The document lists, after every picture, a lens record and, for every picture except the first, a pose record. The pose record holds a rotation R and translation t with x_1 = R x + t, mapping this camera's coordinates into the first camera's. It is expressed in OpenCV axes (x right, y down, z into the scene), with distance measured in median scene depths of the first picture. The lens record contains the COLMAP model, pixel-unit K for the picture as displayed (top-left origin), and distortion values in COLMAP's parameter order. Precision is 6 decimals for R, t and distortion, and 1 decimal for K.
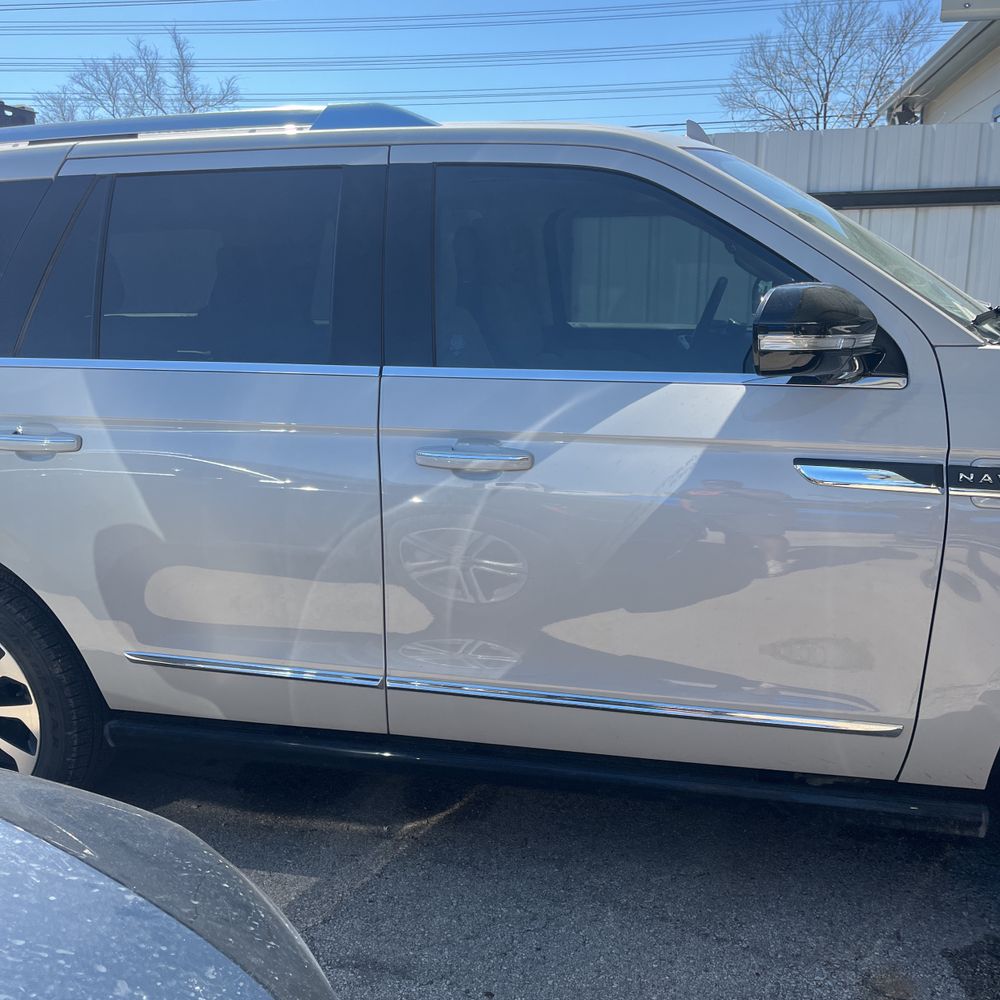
lens RADIAL K [[1009.4, 0, 517.1], [0, 1009.4, 486.8], [0, 0, 1]] dist [0.038452, -0.037023]
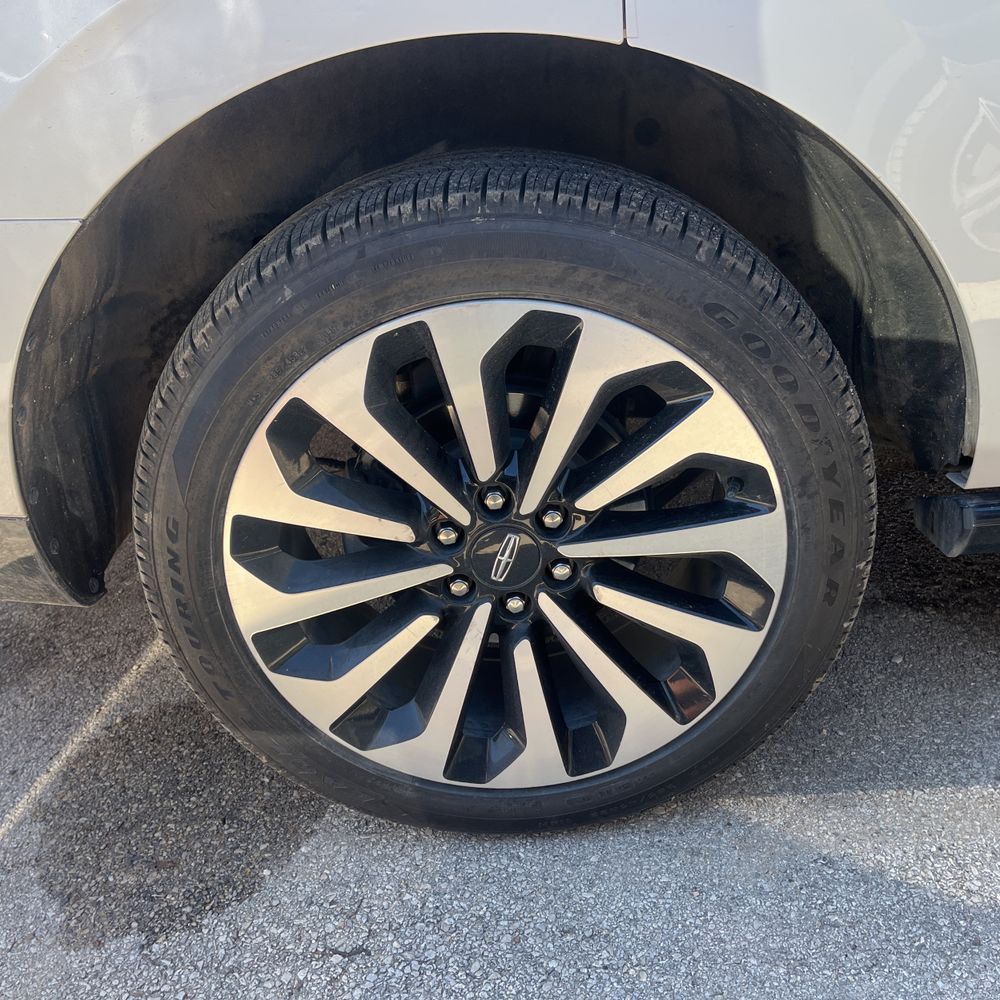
lens RADIAL K [[1010.7, 0, 506.0], [0, 1010.7, 494.9], [0, 0, 1]] dist [0.043535, -0.051205]
pose [[0.972236, -0.169233, 0.161610, -0.639905], [0.122304, 0.956288, 0.265620, 0.091034], [-0.199498, -0.238480, 0.950436, 0.651985]]
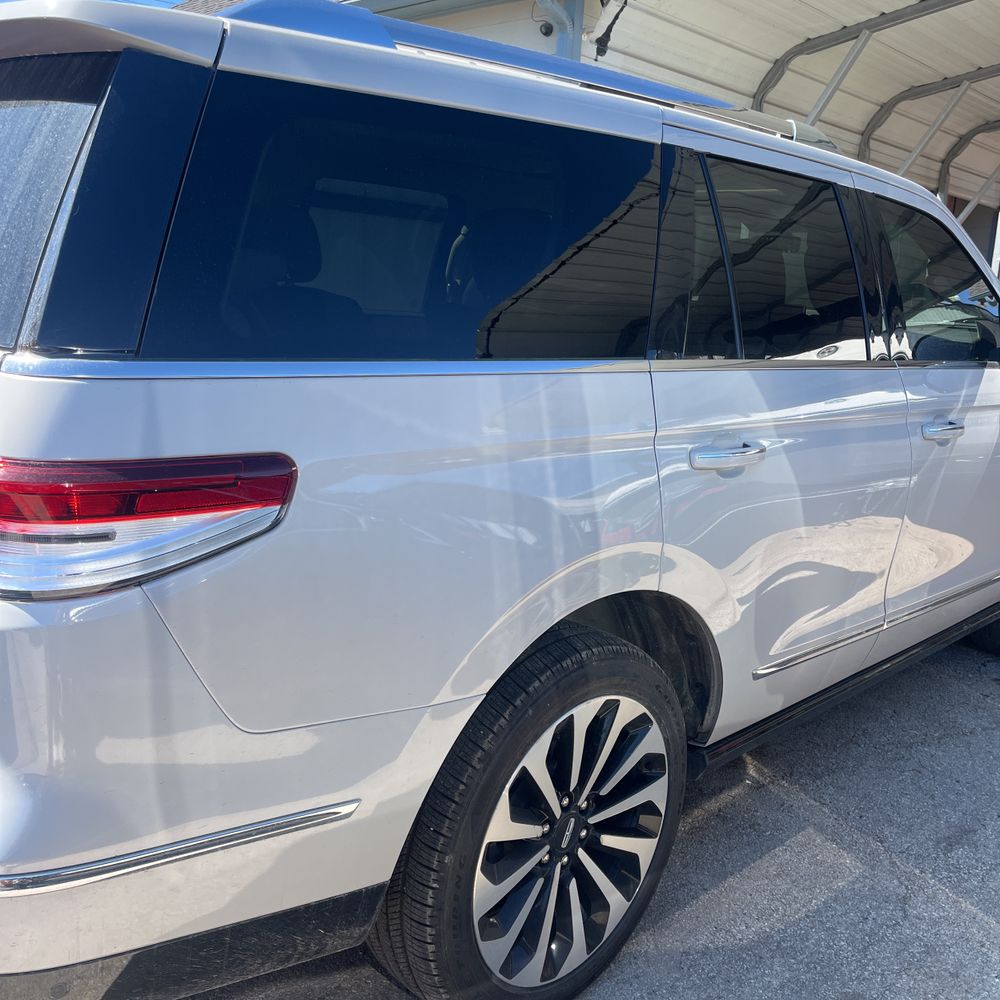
lens RADIAL K [[1009.4, 0, 517.1], [0, 1009.4, 486.8], [0, 0, 1]] dist [0.038452, -0.037023]
pose [[0.526515, -0.127311, 0.840579, -1.214767], [0.103483, 0.990969, 0.085269, -0.105488], [-0.843844, 0.042090, 0.534935, 0.648109]]
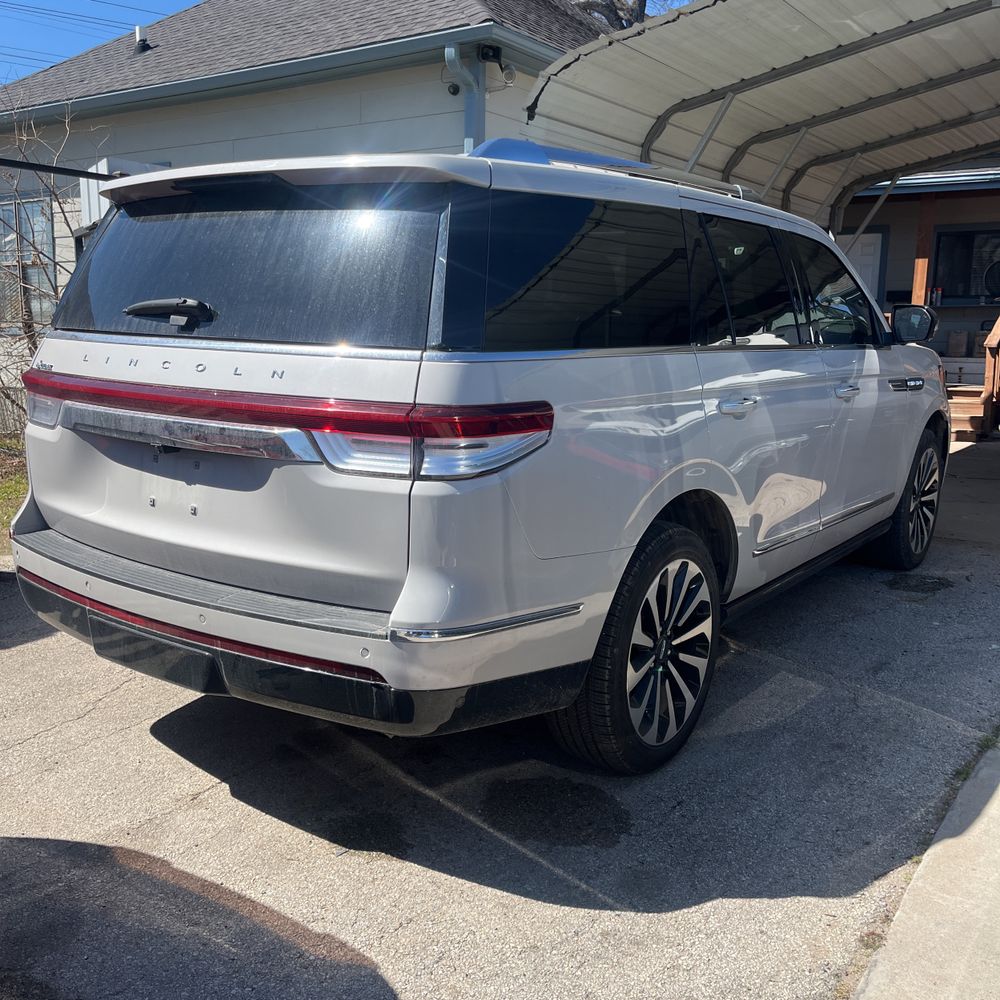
lens RADIAL K [[1010.7, 0, 506.0], [0, 1010.7, 494.9], [0, 0, 1]] dist [0.043535, -0.051205]
pose [[0.395958, -0.147112, 0.906408, -1.725435], [0.166373, 0.982240, 0.086741, -0.092506], [-0.903071, 0.116456, 0.413401, 0.686823]]
